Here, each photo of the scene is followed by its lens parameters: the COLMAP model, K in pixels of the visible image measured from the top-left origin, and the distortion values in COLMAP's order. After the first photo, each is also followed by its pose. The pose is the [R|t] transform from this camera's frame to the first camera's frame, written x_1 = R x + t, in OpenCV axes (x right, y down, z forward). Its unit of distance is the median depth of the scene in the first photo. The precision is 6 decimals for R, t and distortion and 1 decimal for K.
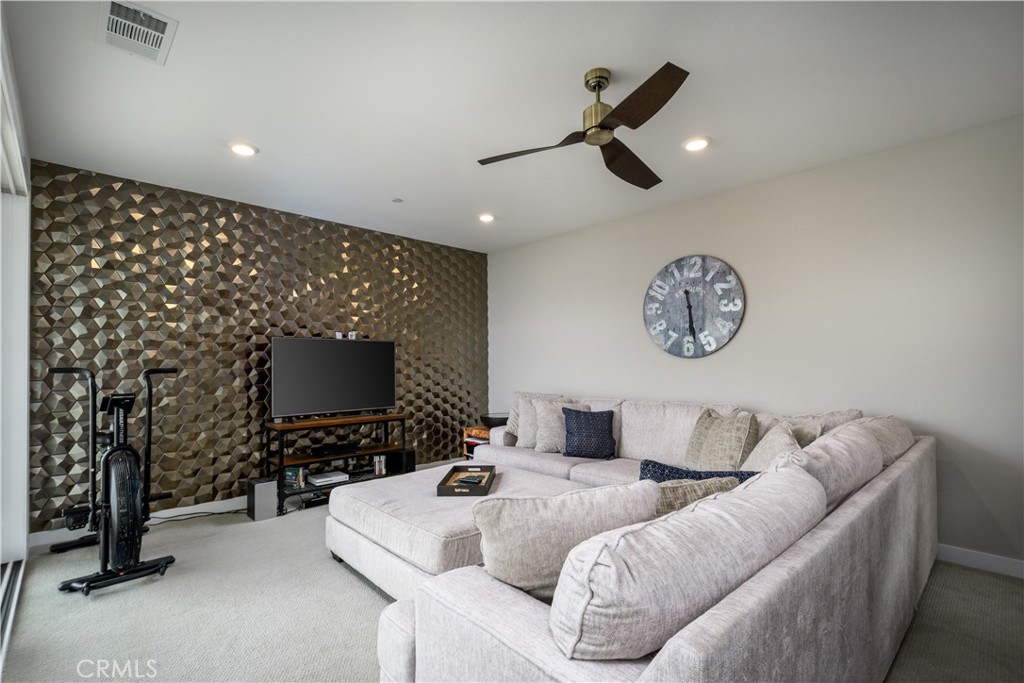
lens RADIAL K [[485.5, 0, 512.3], [0, 485.5, 352.0], [0, 0, 1]] dist [0.008872, -0.004209]
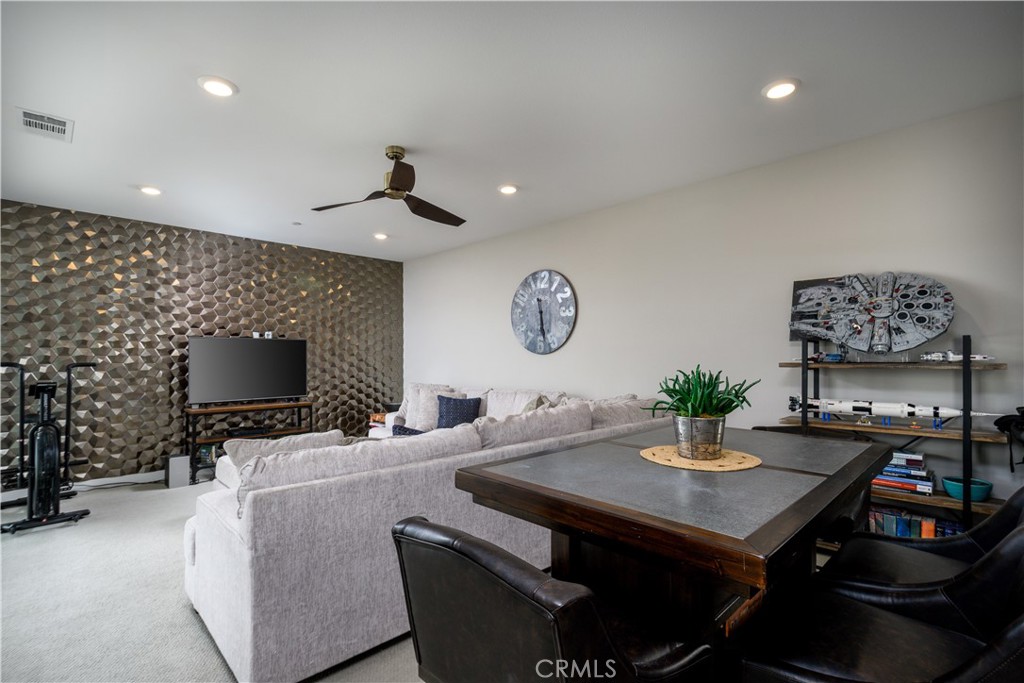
lens RADIAL K [[485.5, 0, 513.0], [0, 485.5, 340.7], [0, 0, 1]] dist [0.008872, -0.004209]
pose [[0.999782, 0.000330, 0.020887, 0.278471], [-0.000075, 0.999925, -0.012224, -0.006508], [-0.020890, 0.012220, 0.999707, -0.219154]]
